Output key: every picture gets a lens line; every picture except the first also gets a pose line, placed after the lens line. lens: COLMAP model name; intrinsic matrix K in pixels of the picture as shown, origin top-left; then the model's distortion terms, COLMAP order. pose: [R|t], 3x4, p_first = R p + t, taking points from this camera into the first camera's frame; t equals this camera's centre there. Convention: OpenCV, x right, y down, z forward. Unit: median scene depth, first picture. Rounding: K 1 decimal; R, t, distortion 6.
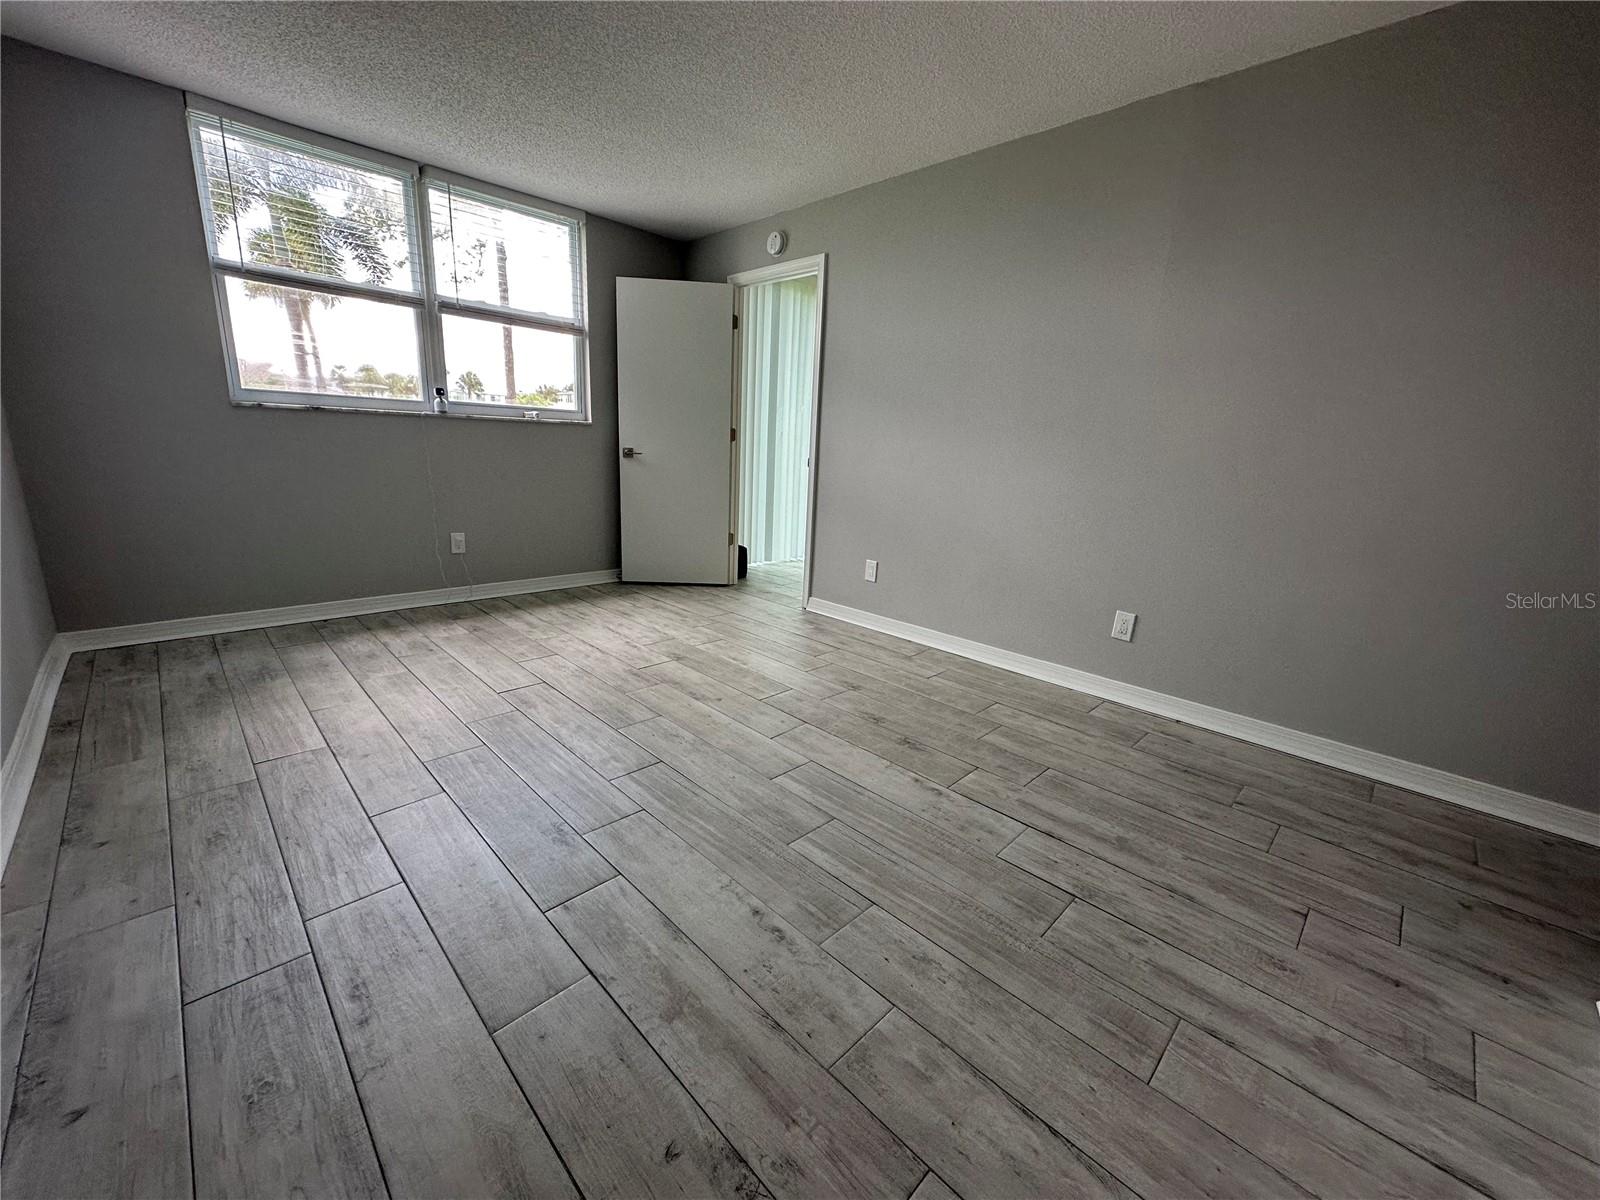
lens RADIAL K [[635.9, 0, 798.3], [0, 635.9, 597.3], [0, 0, 1]] dist [0.001656, 0.000302]
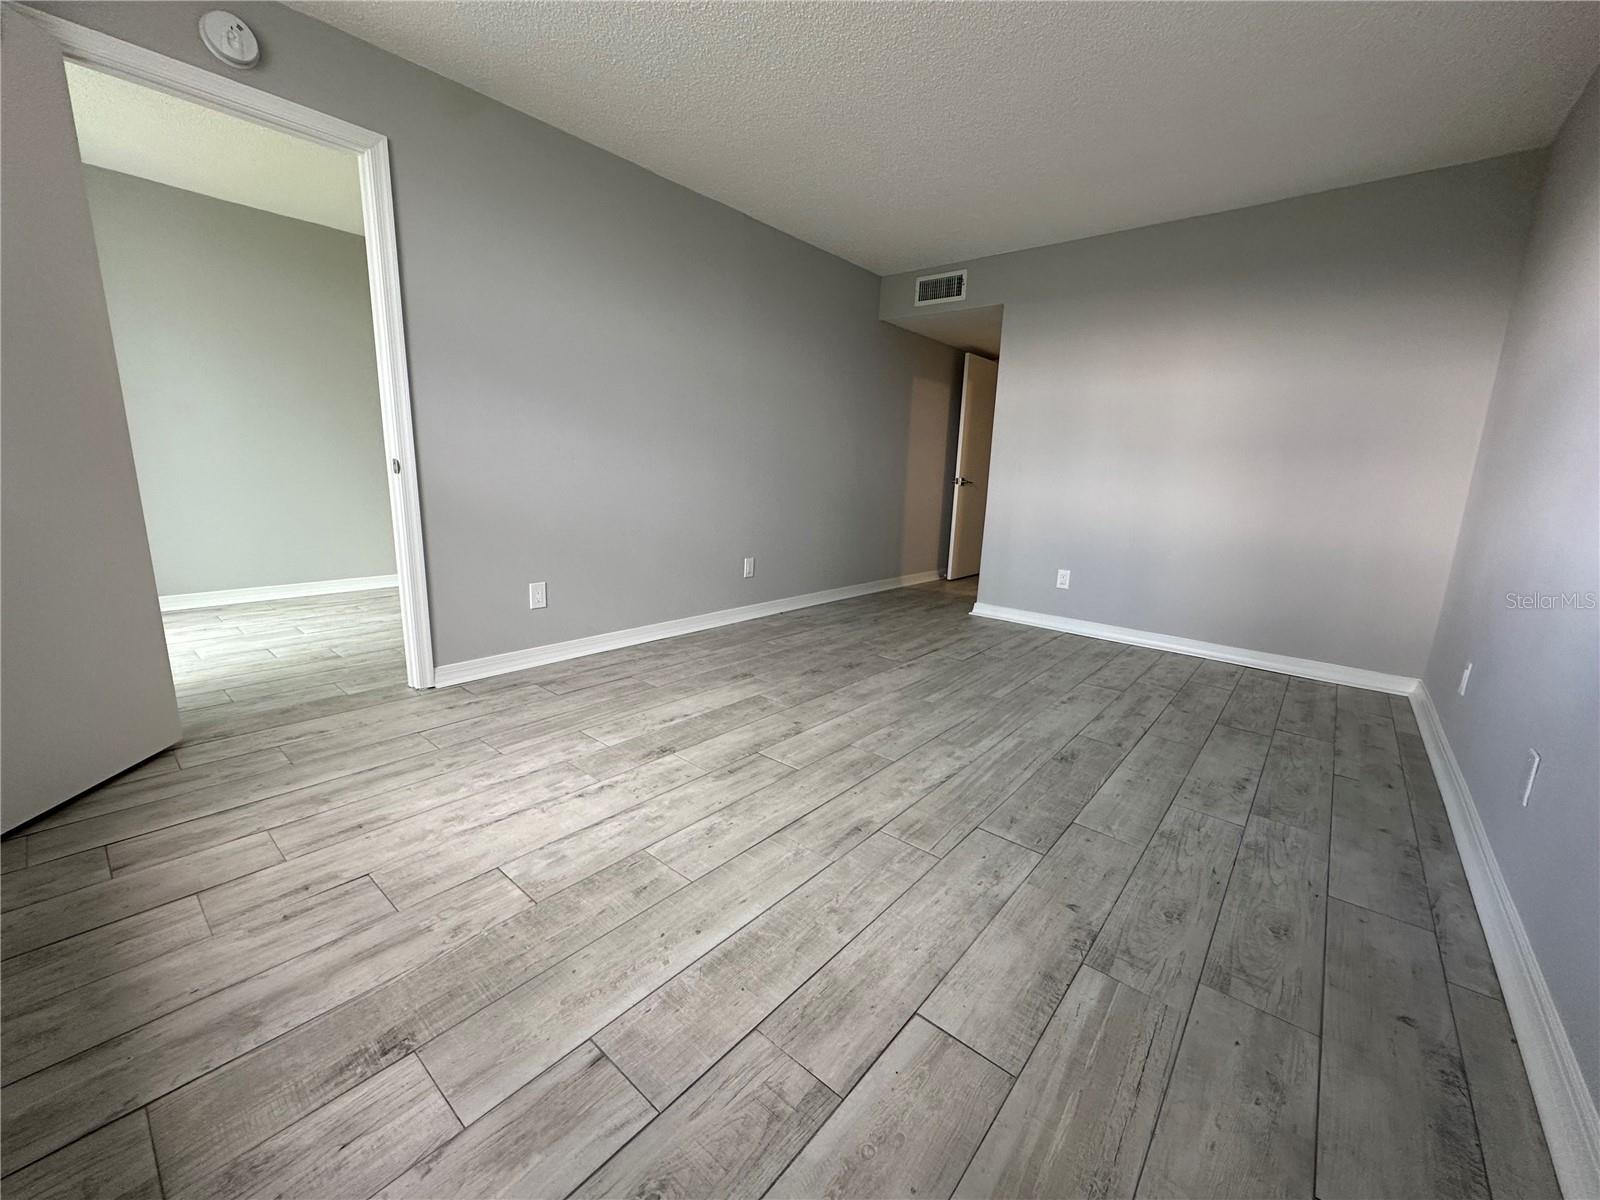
lens RADIAL K [[635.9, 0, 800.6], [0, 635.9, 597.0], [0, 0, 1]] dist [0.001656, 0.000302]
pose [[-0.082471, -0.243115, 0.966485, -0.868558], [0.197852, 0.946491, 0.254969, -0.224731], [-0.976756, 0.212249, -0.029957, 0.855923]]
